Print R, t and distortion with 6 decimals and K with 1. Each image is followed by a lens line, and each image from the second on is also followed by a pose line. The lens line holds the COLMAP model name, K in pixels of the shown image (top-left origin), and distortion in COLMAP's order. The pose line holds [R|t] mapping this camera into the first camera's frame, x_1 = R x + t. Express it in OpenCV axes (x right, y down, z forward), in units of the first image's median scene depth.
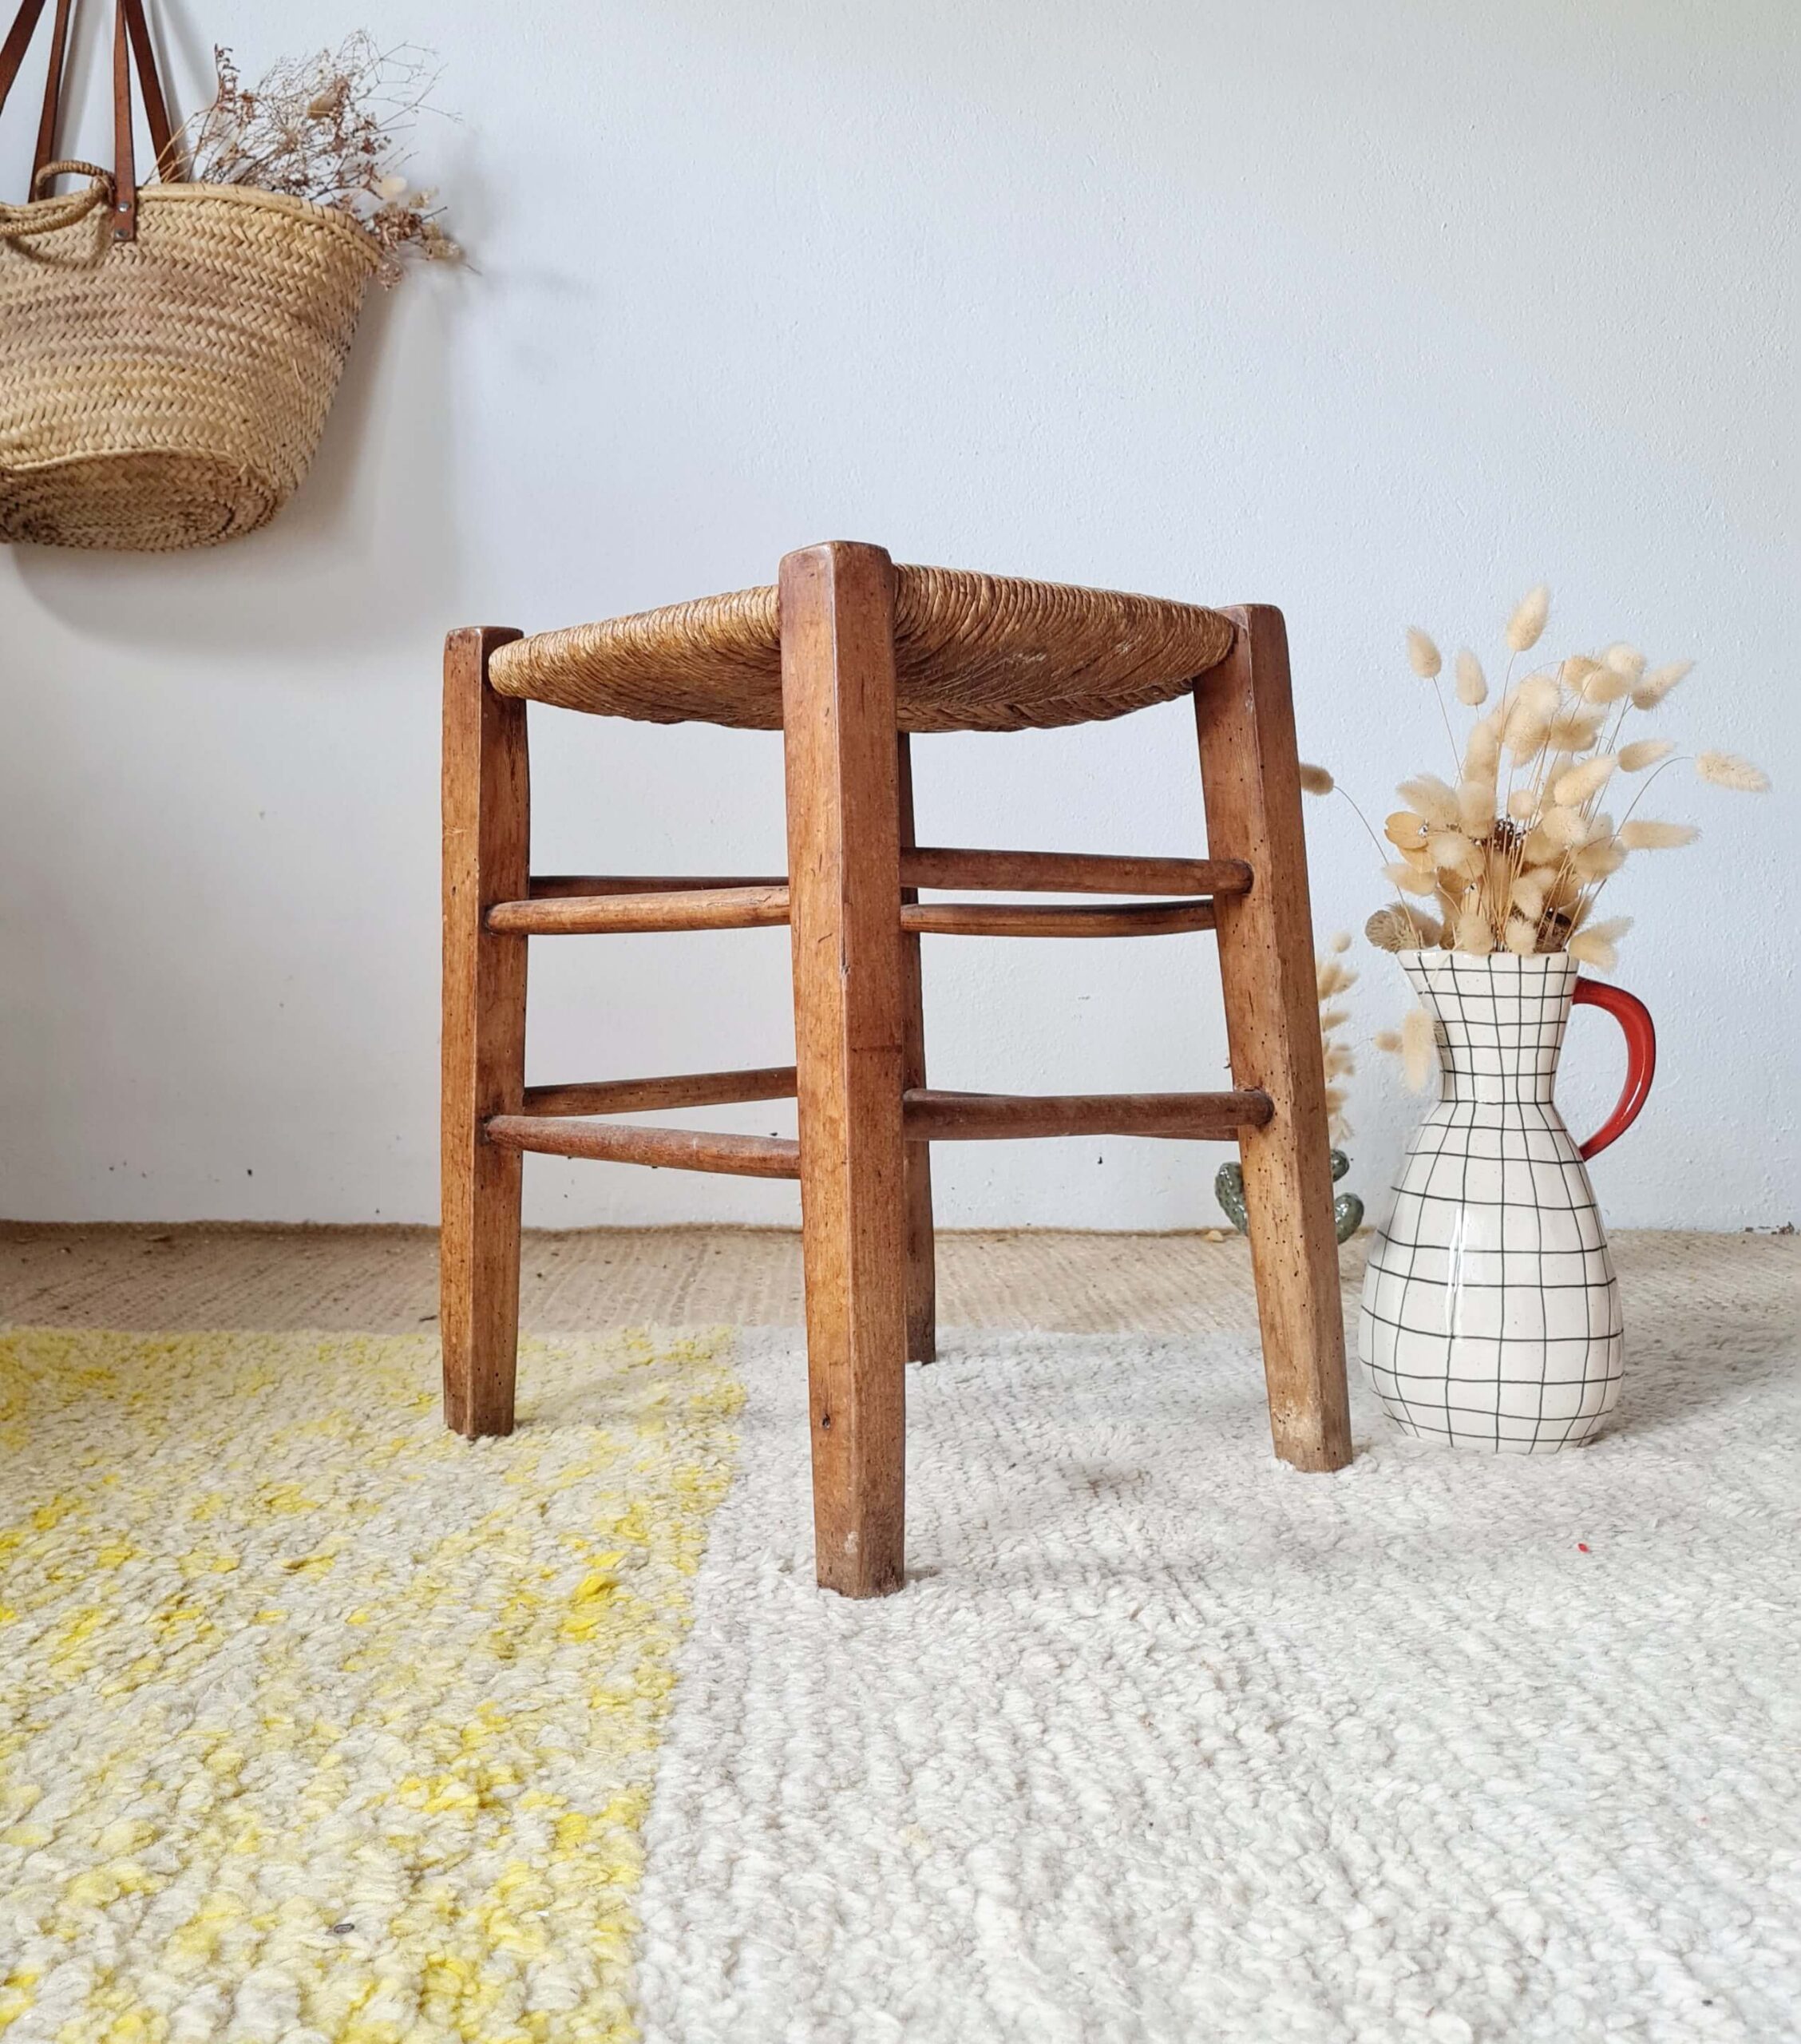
lens RADIAL K [[2321.0, 0, 725.5], [0, 2321.0, 971.4], [0, 0, 1]] dist [0.026509, 0.015622]
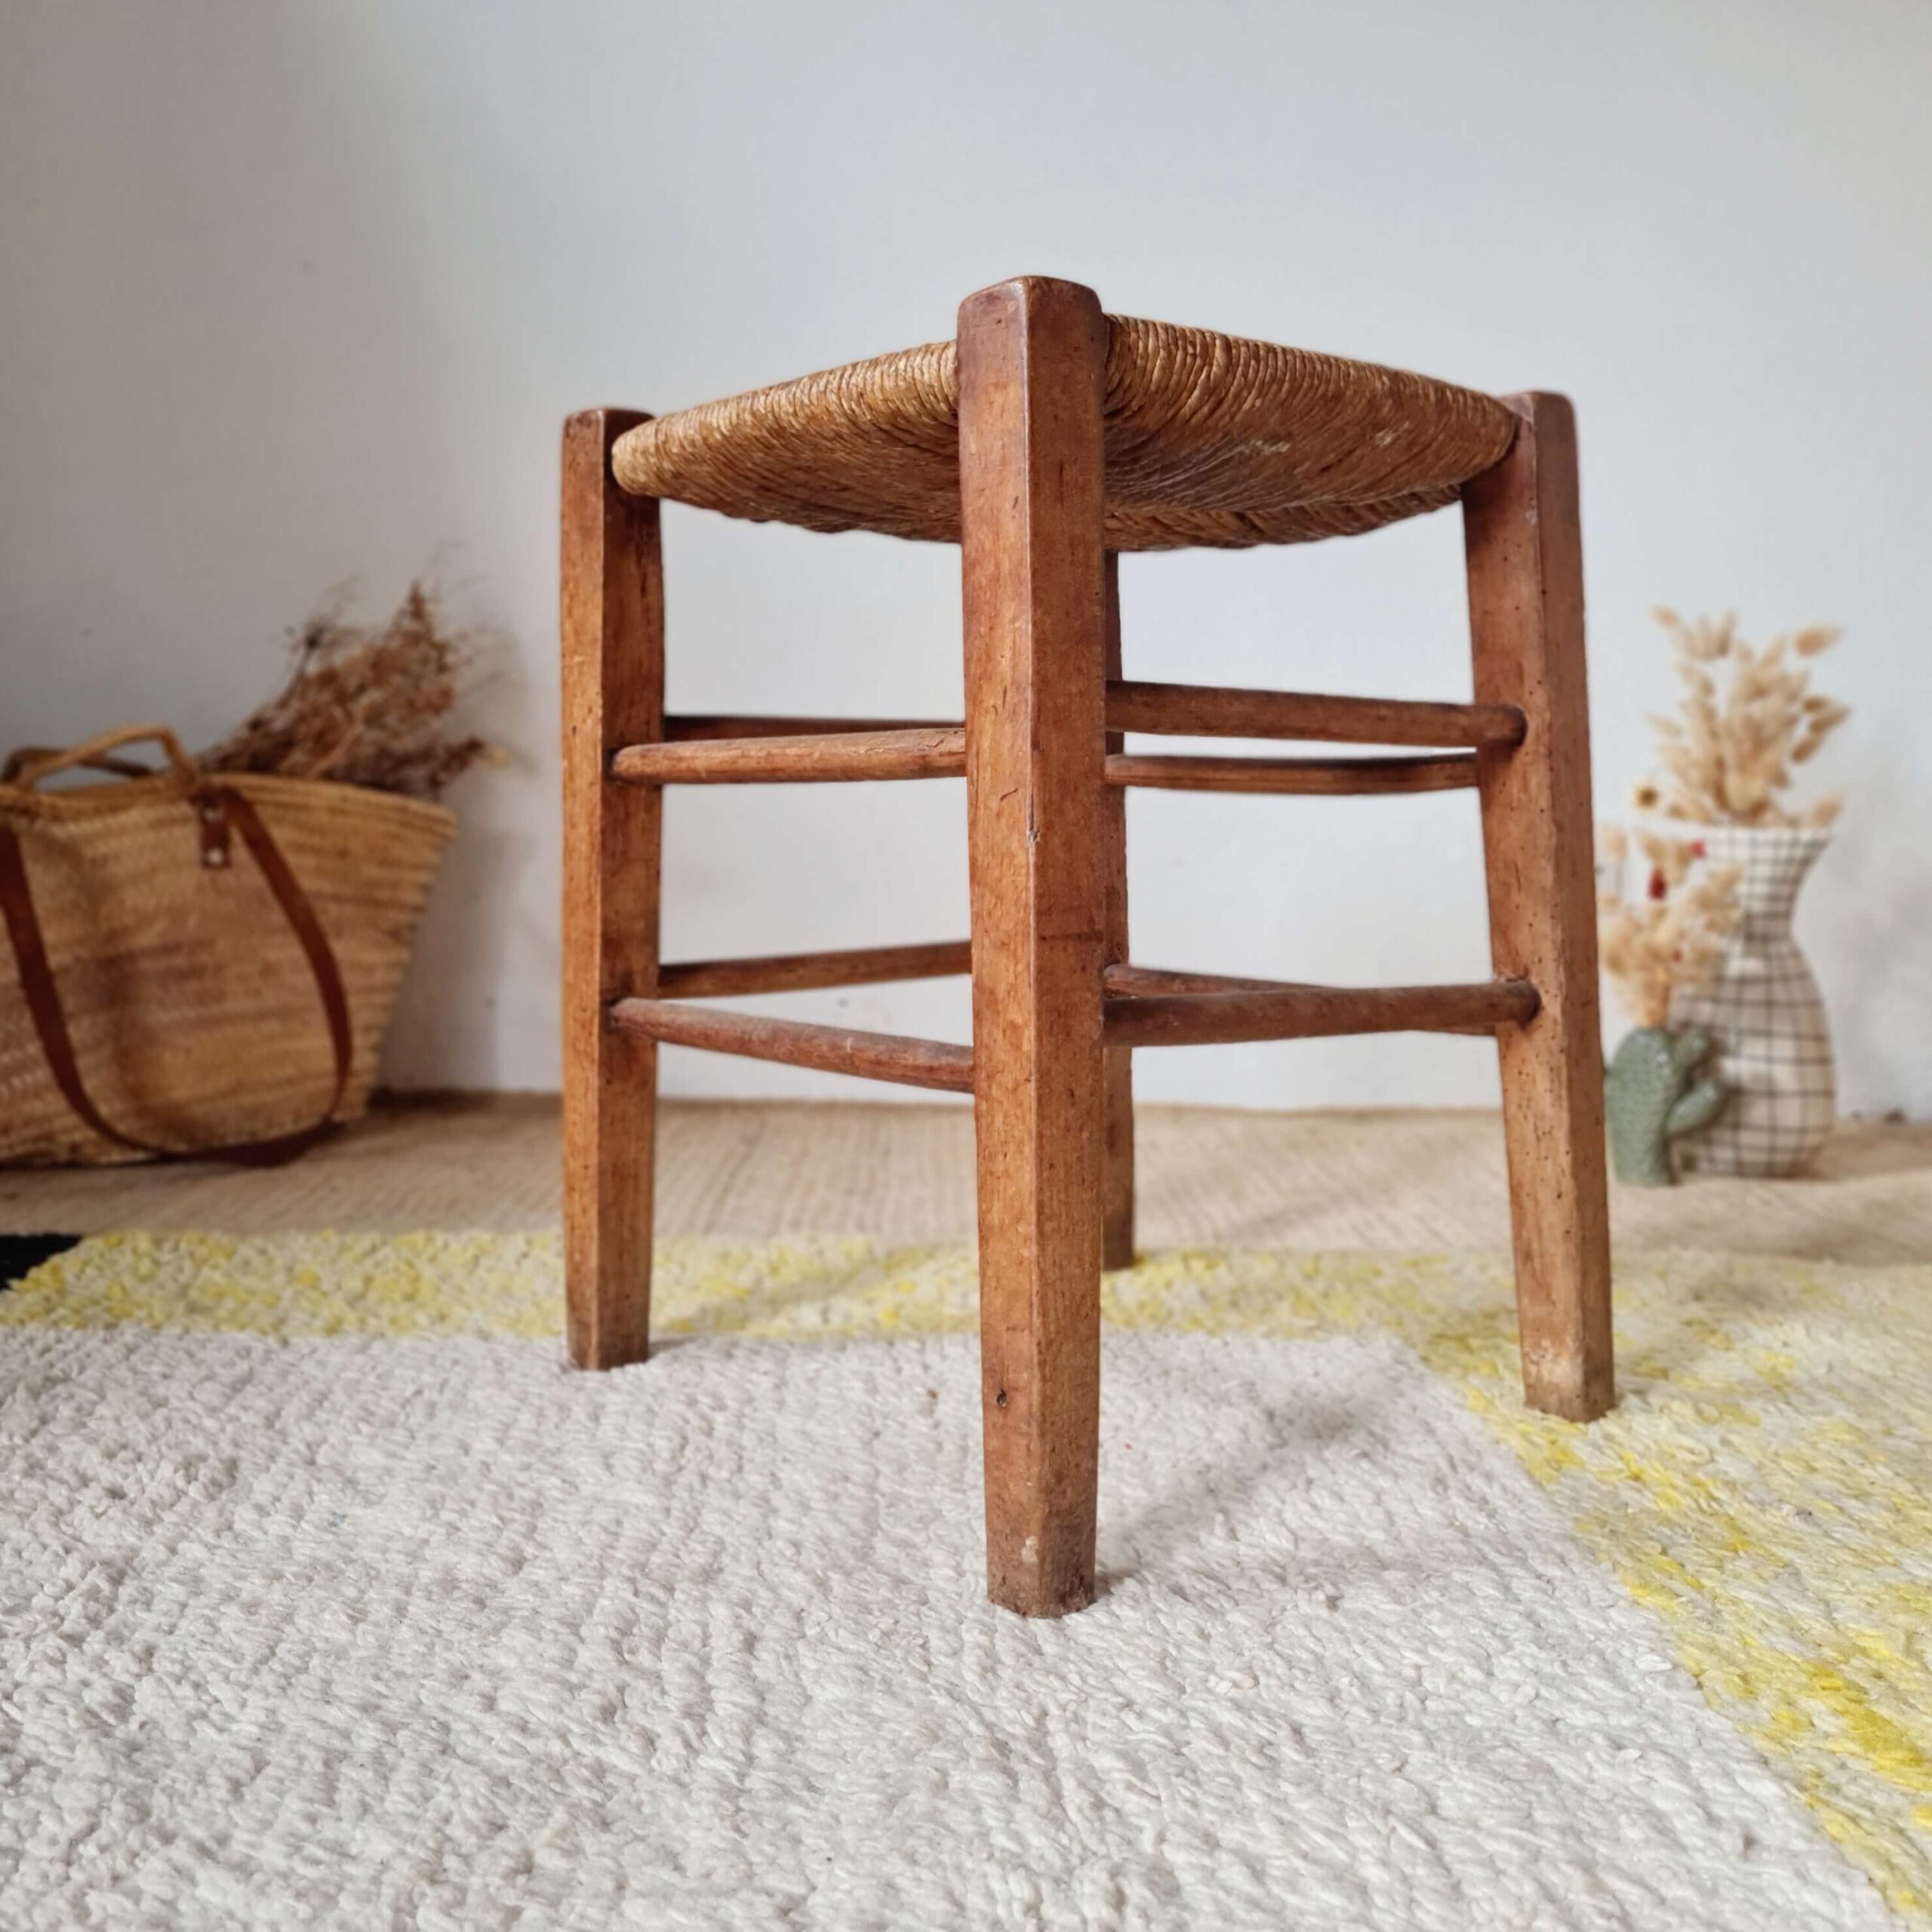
lens RADIAL K [[2109.6, 0, 988.6], [0, 2109.6, 999.1], [0, 0, 1]] dist [0.024886, 0.010201]
pose [[0.999679, 0.011066, 0.022802, 0.017408], [-0.012964, 0.996309, 0.084852, -0.005021], [-0.021779, -0.085121, 0.996133, 0.239316]]
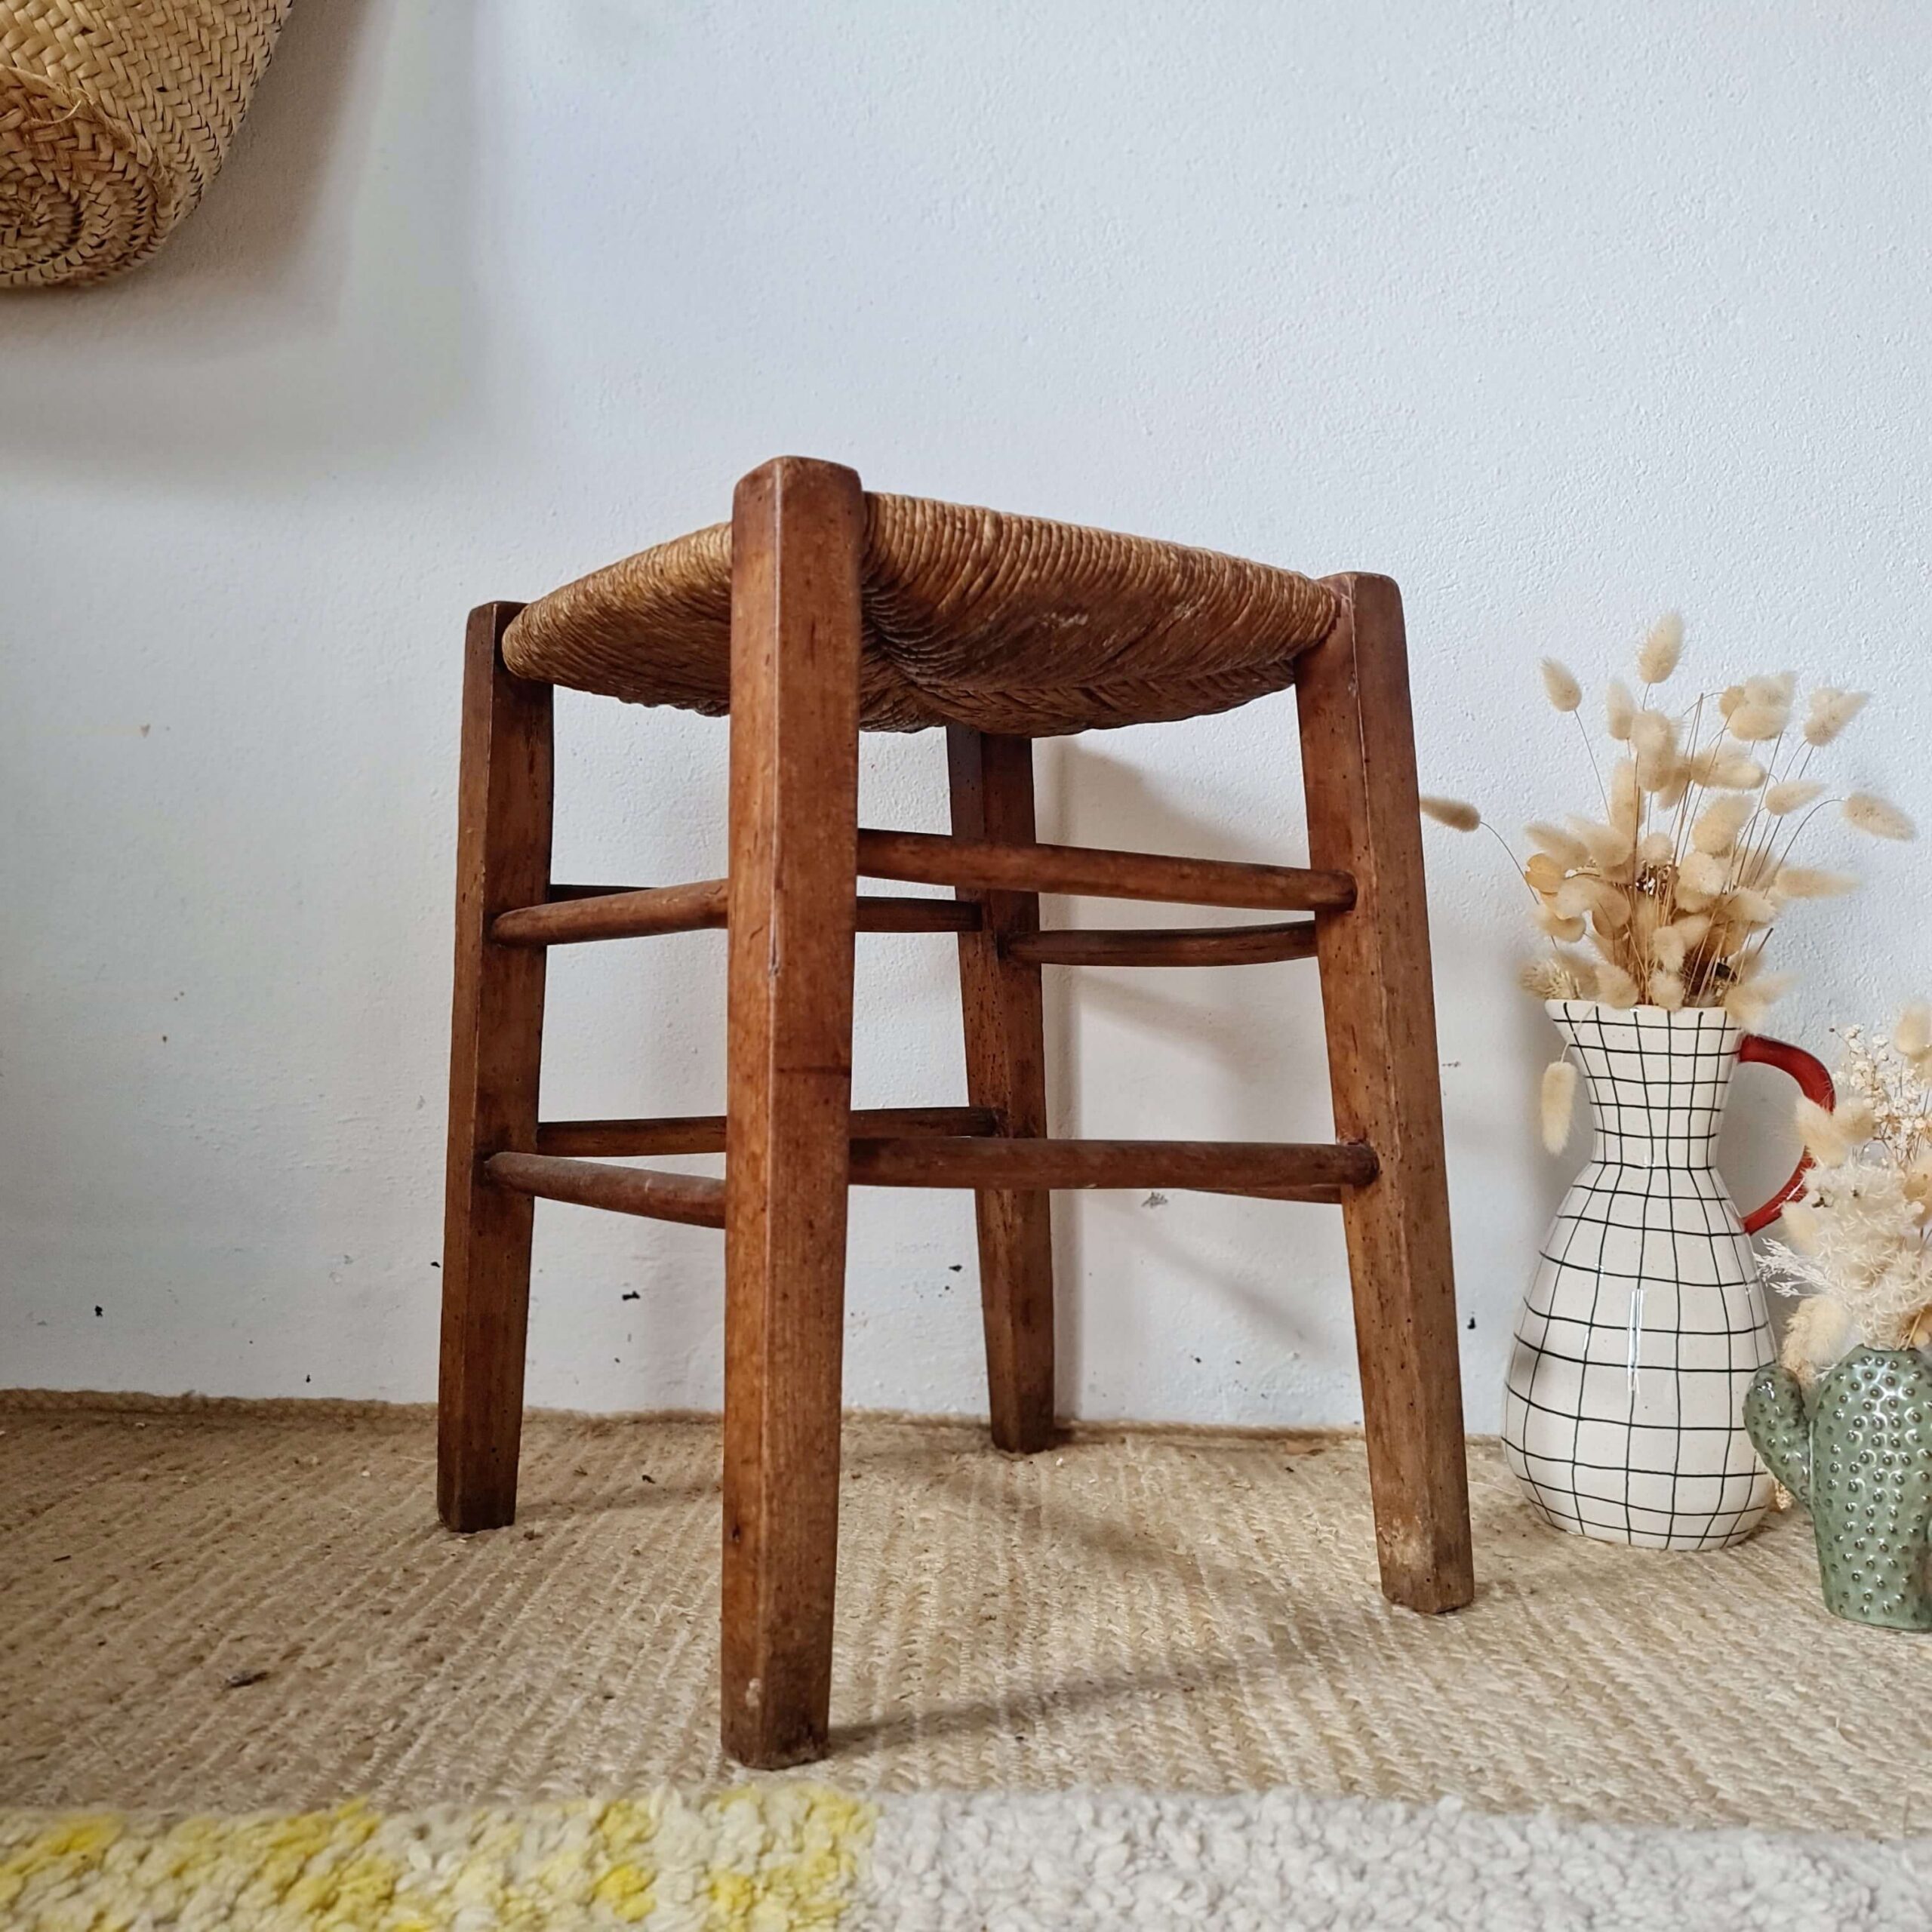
lens RADIAL K [[2082.5, 0, 984.7], [0, 2082.5, 924.9], [0, 0, 1]] dist [0.017398, 0.011607]
pose [[0.996508, 0.017948, -0.081548, 0.154649], [-0.023214, 0.997673, -0.064104, 0.023687], [0.080208, 0.065773, 0.994606, 0.233715]]
